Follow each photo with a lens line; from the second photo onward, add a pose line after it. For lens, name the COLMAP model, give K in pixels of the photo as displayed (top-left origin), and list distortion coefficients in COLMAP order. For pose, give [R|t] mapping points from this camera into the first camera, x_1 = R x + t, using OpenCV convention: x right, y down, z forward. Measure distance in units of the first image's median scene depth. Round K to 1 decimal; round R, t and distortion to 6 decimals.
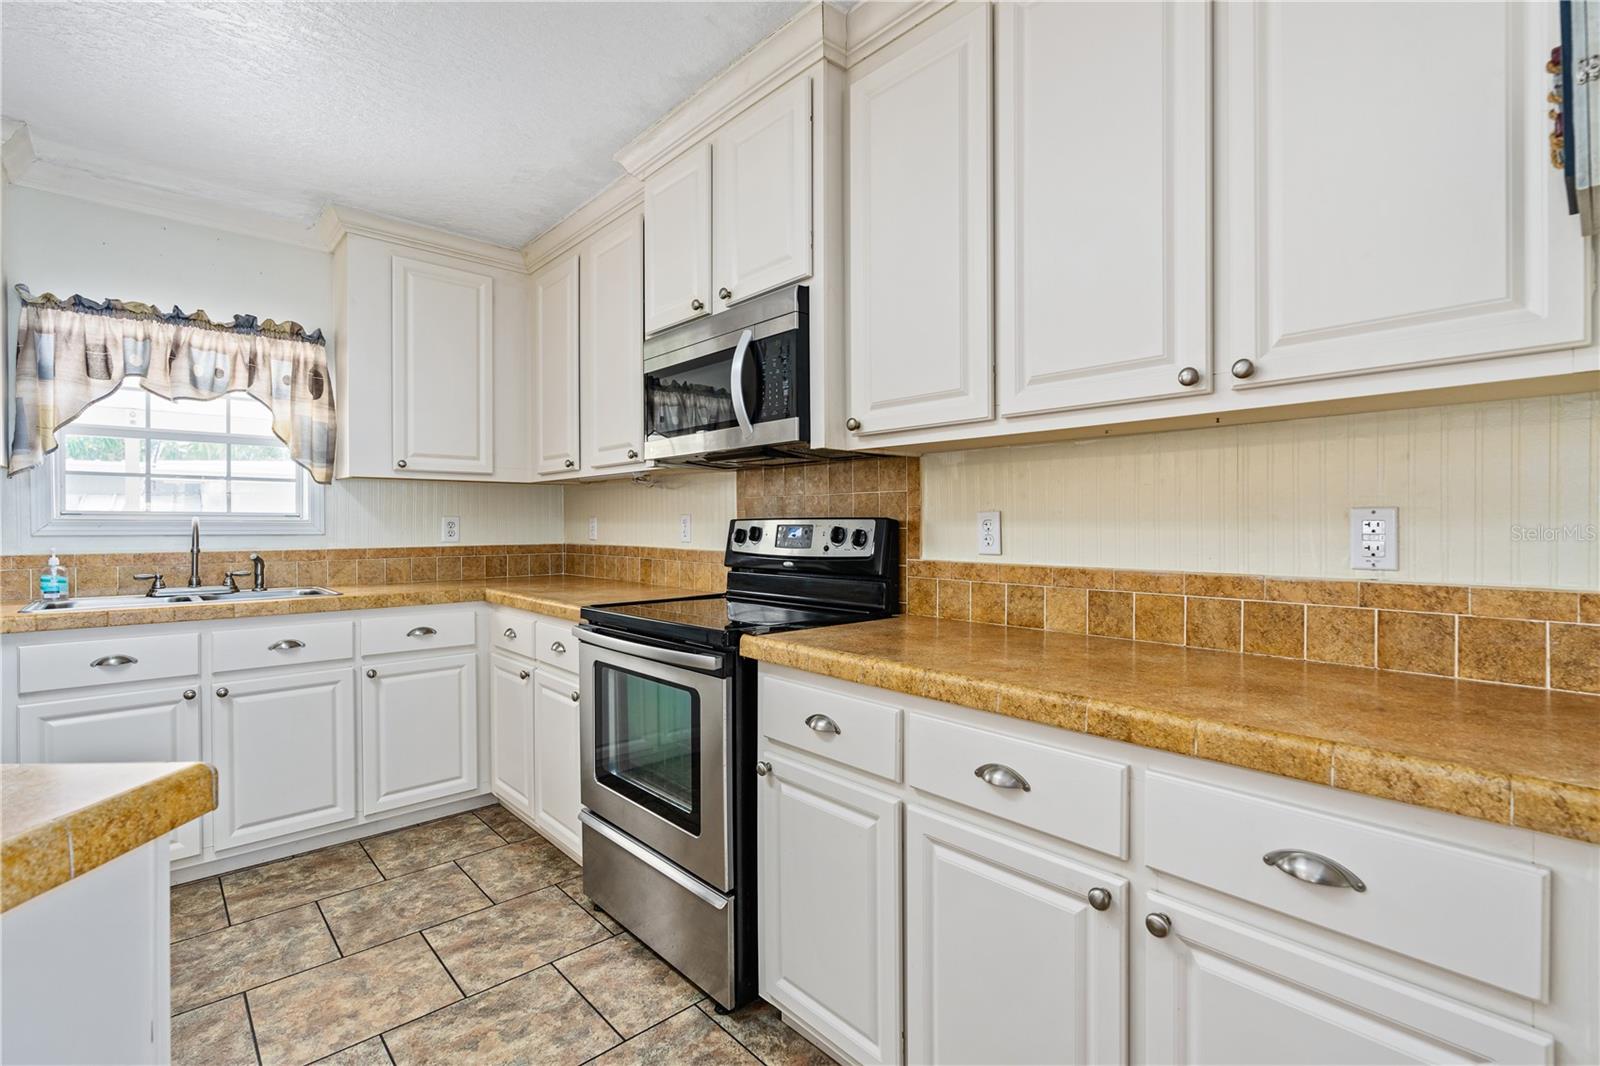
lens RADIAL K [[733.5, 0, 812.7], [0, 733.5, 526.3], [0, 0, 1]] dist [-0.012858, 0.005360]
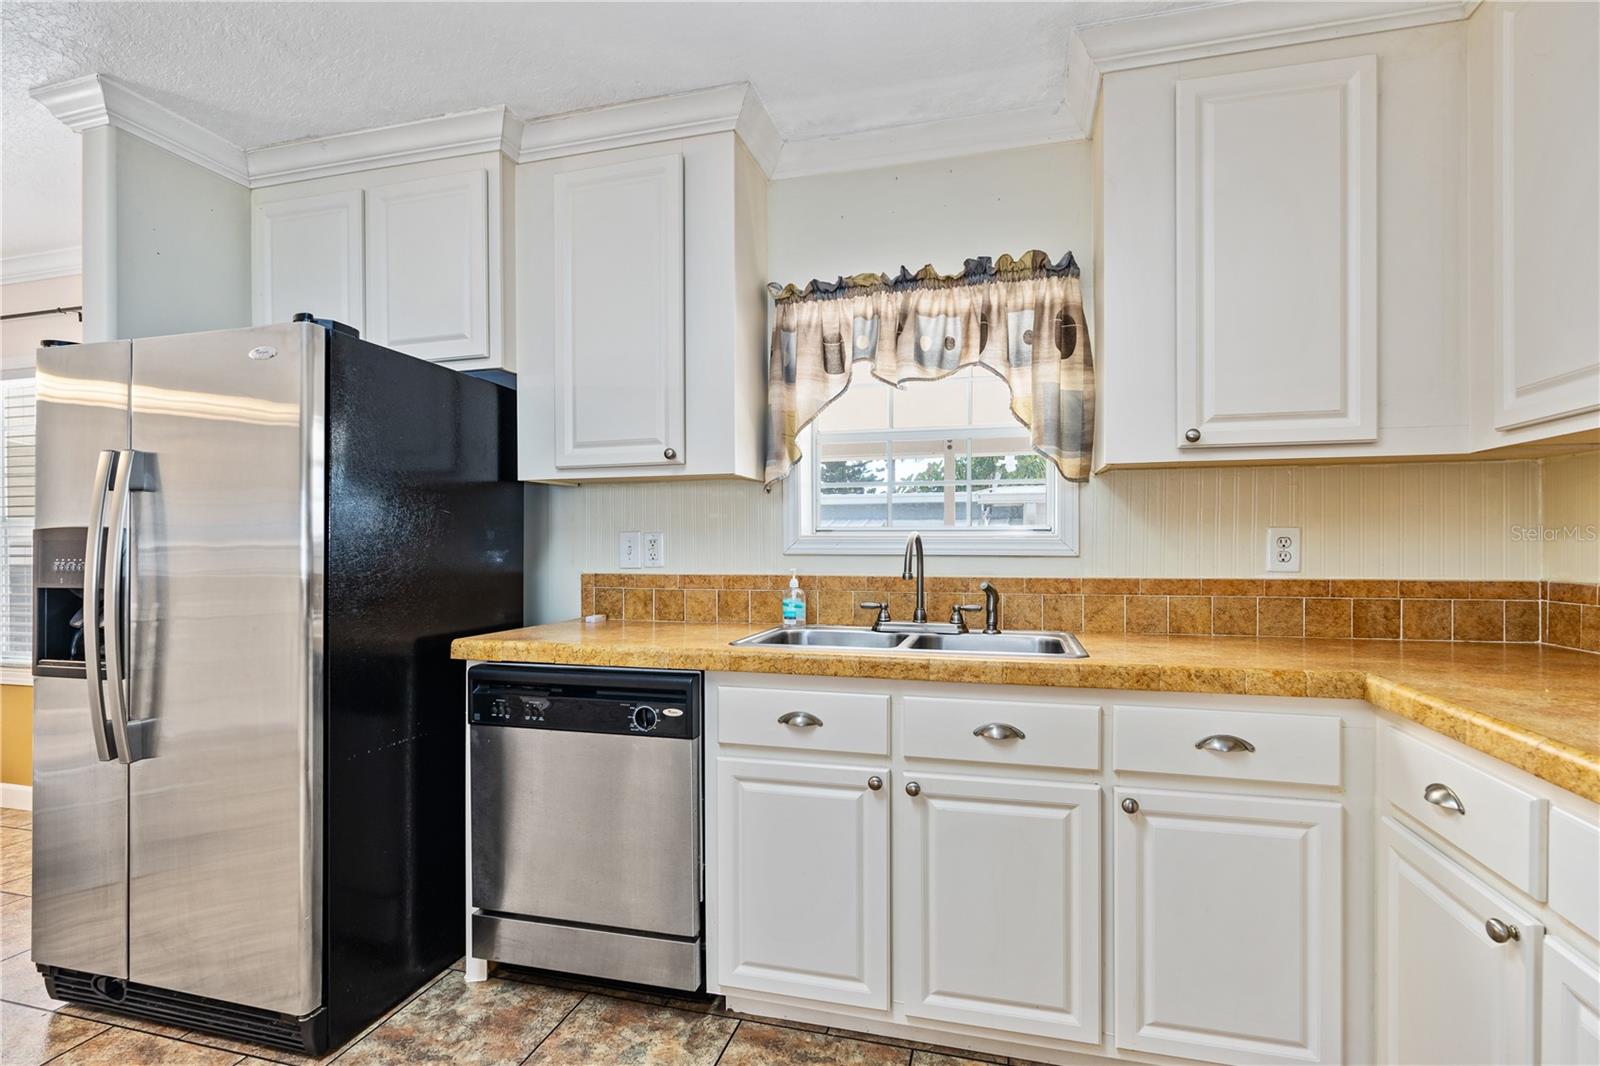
lens RADIAL K [[733.5, 0, 753.0], [0, 733.5, 549.9], [0, 0, 1]] dist [-0.012858, 0.005360]
pose [[0.472011, 0.005878, -0.881573, -0.254271], [-0.001566, 0.999982, 0.005829, 0.002034], [0.881591, -0.001371, 0.472012, 0.494328]]
